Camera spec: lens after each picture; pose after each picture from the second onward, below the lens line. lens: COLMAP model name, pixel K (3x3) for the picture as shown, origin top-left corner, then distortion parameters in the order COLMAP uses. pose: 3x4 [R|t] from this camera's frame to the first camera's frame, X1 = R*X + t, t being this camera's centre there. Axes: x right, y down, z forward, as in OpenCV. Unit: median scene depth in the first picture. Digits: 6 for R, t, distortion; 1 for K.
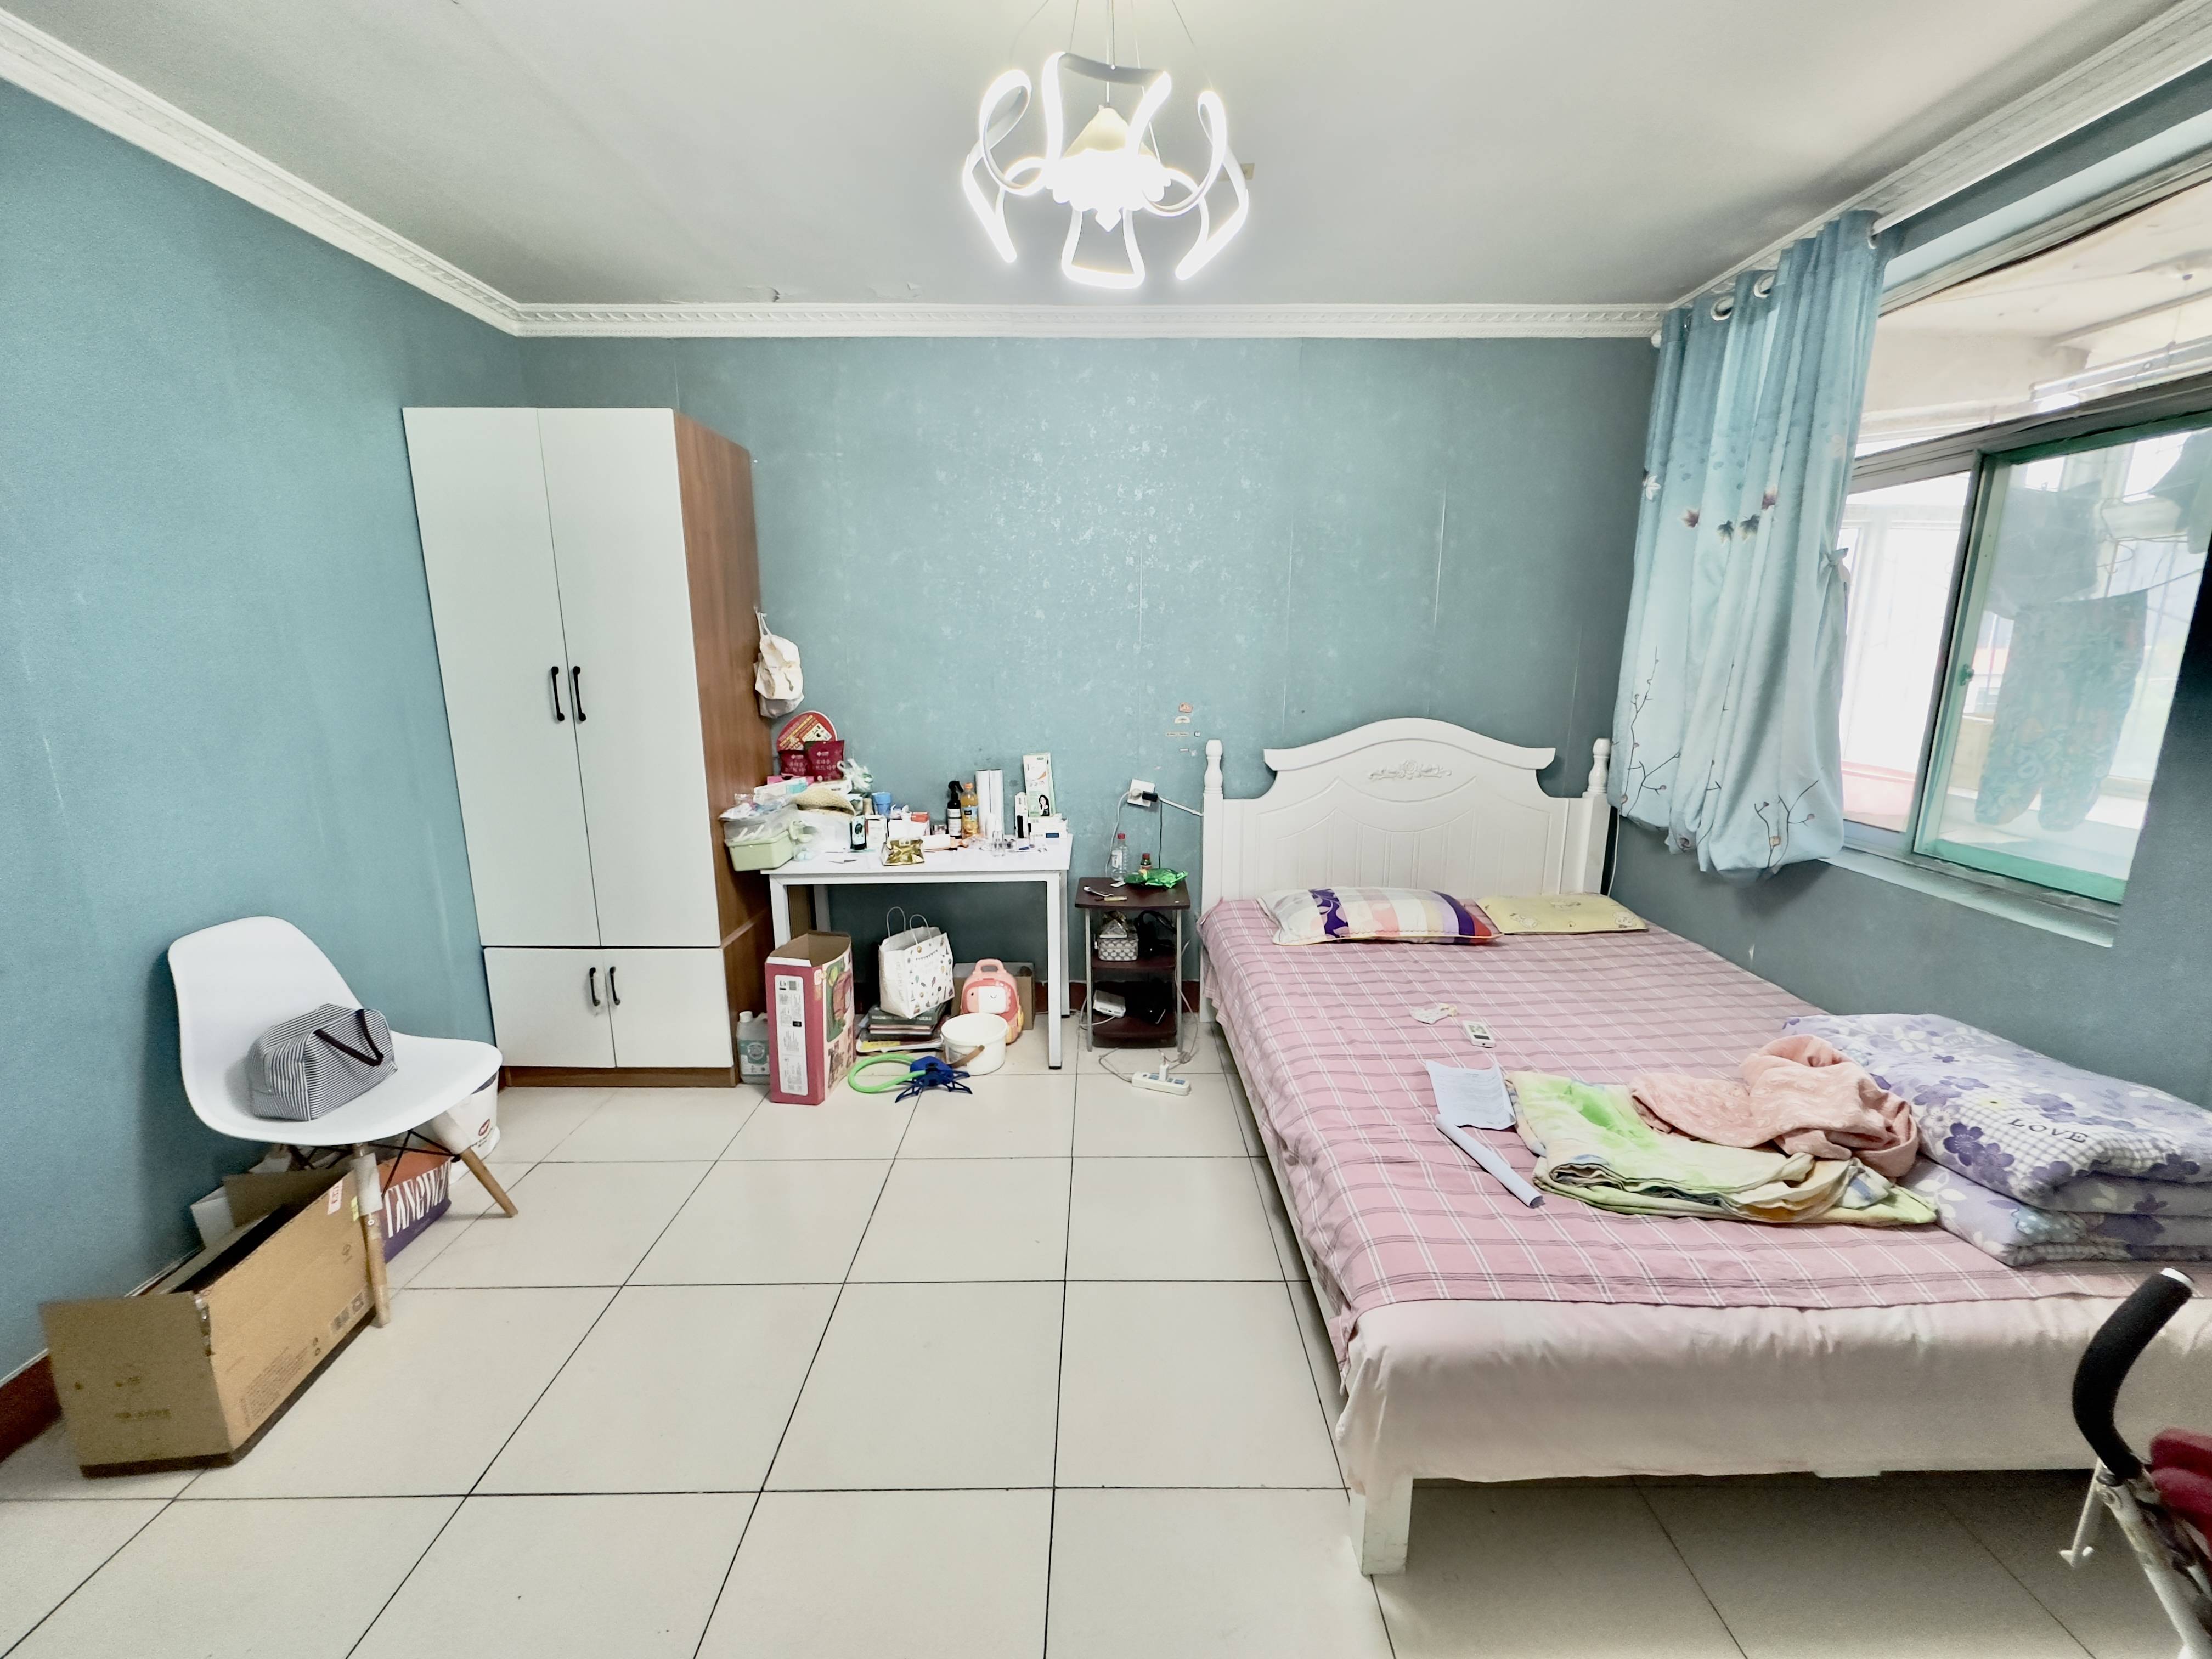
lens RADIAL K [[886.8, 0, 1106.4], [0, 886.8, 827.6], [0, 0, 1]] dist [0.001792, -0.000213]
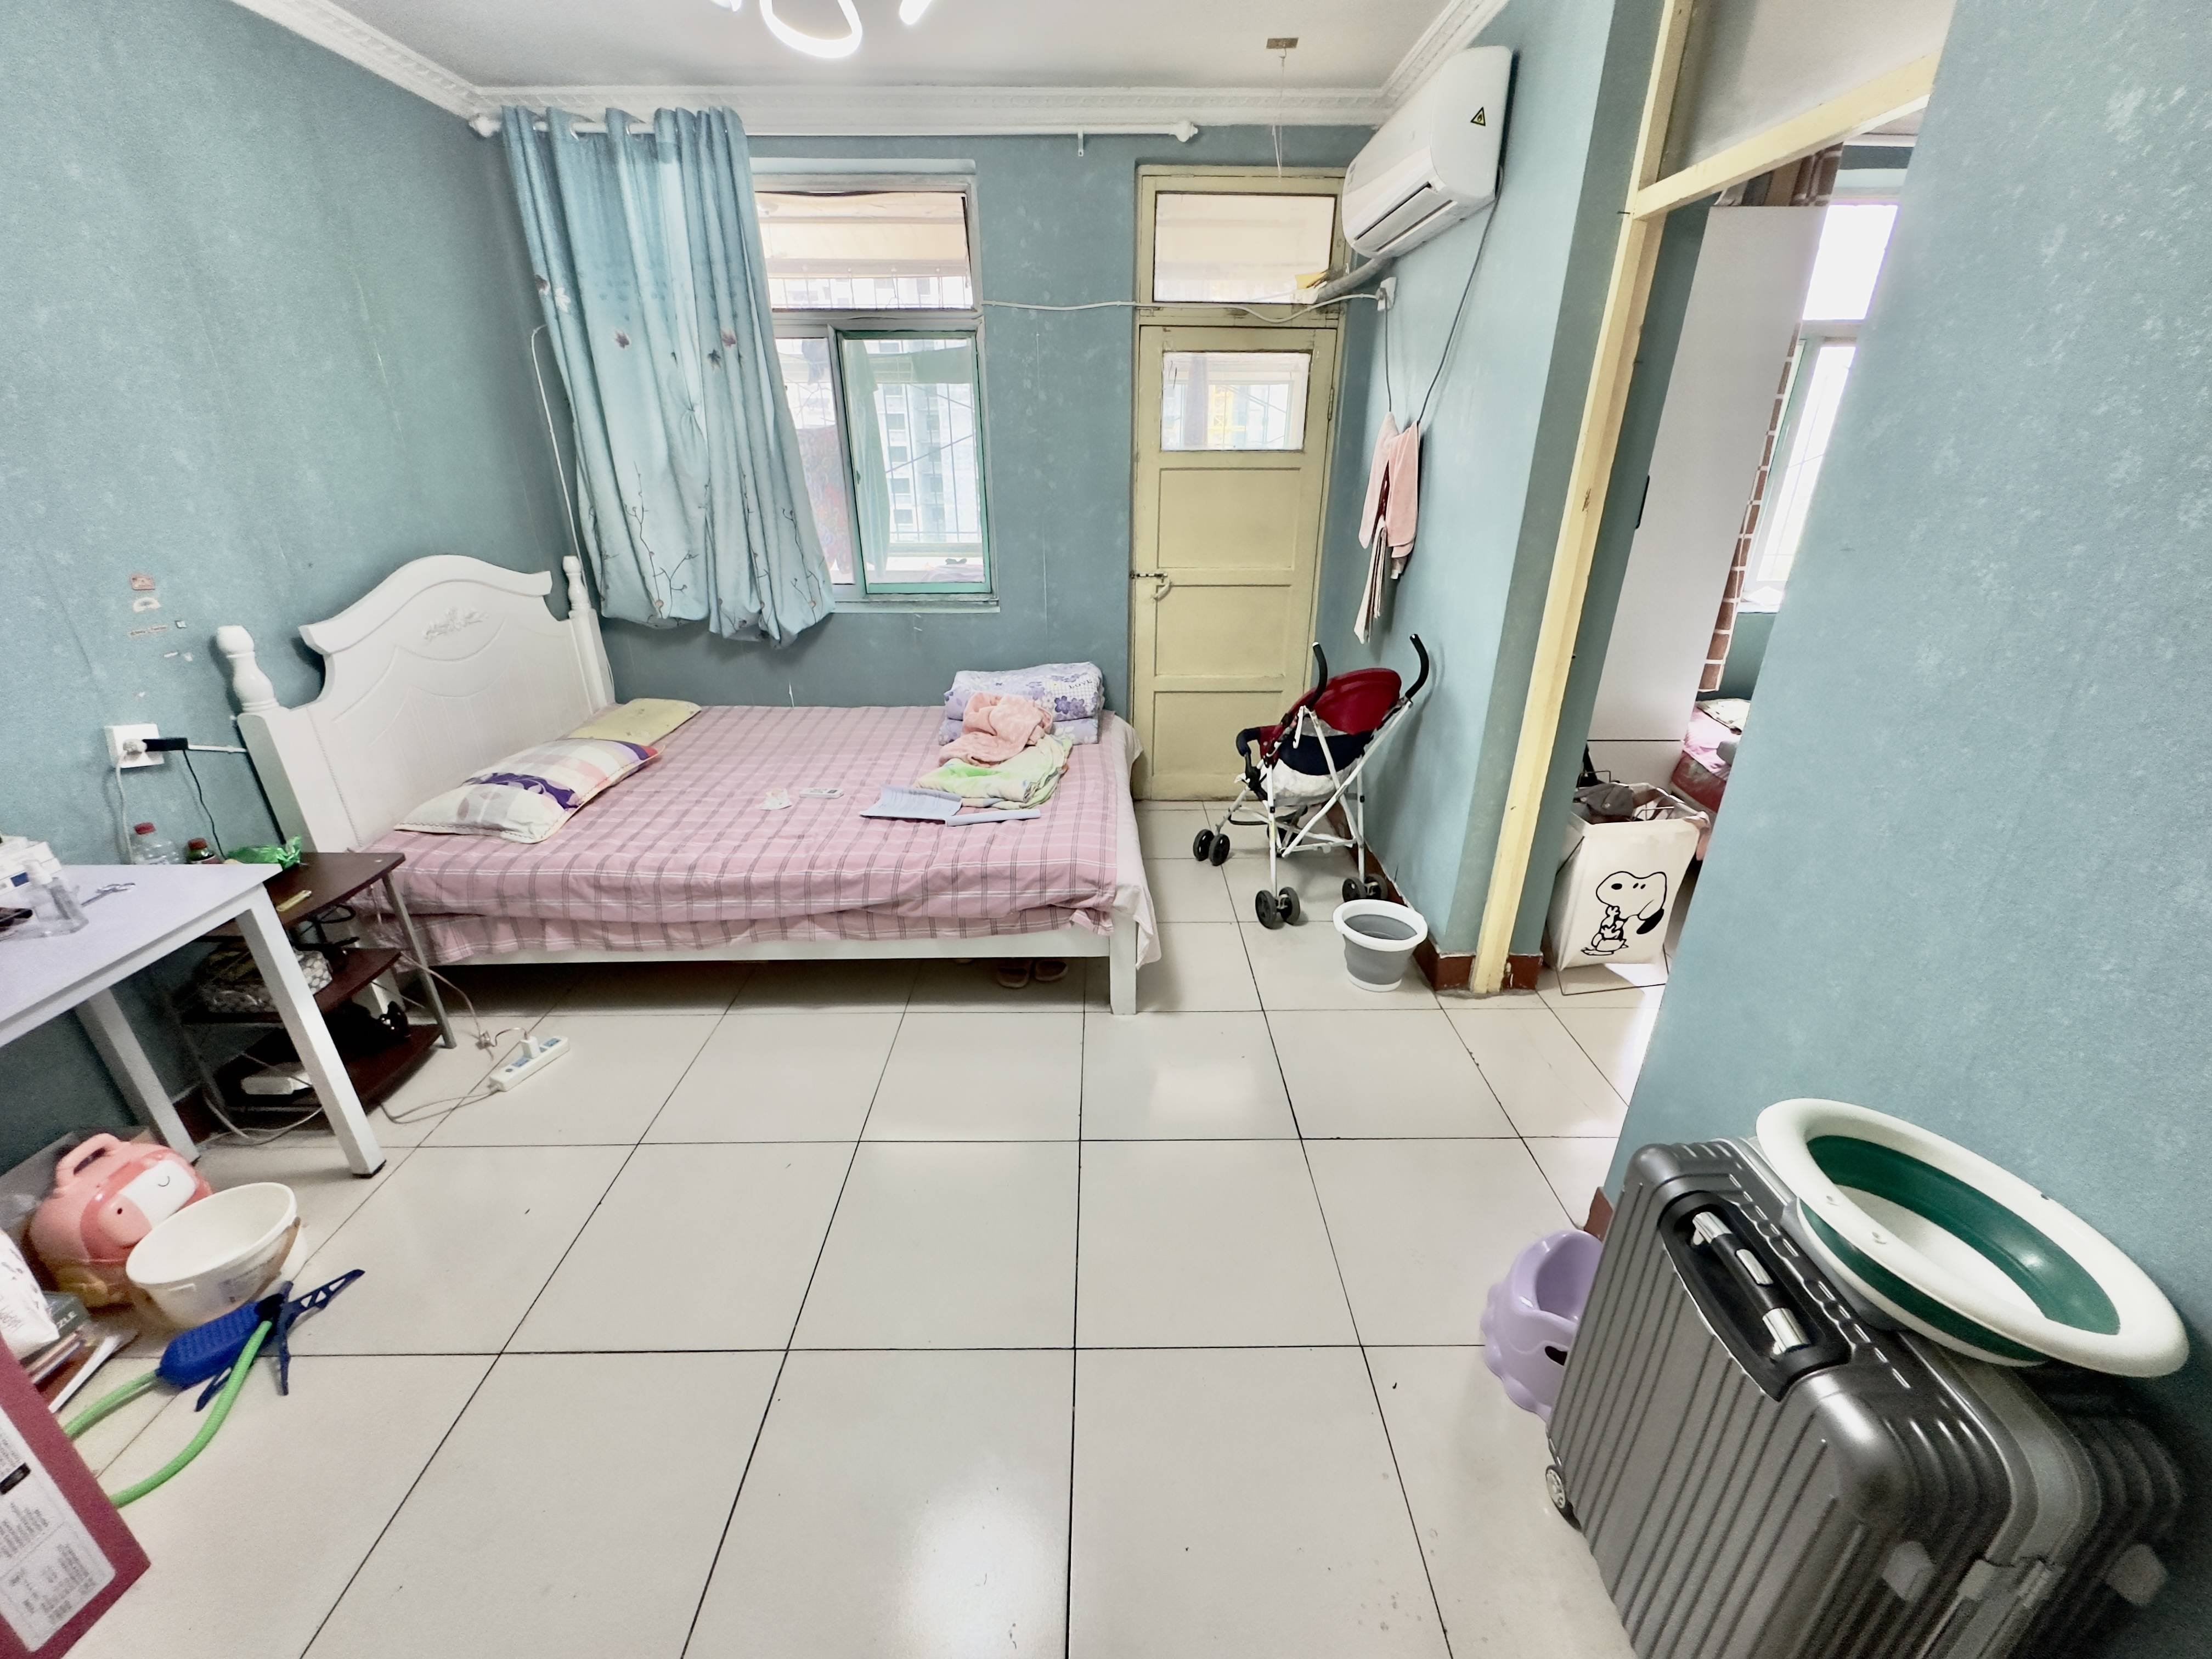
lens RADIAL K [[886.8, 0, 1108.8], [0, 886.8, 836.0], [0, 0, 1]] dist [0.001792, -0.000213]
pose [[0.004135, -0.400142, 0.916444, -0.571705], [0.210754, 0.896216, 0.390359, -0.088007], [-0.977530, 0.191530, 0.088038, 0.393936]]
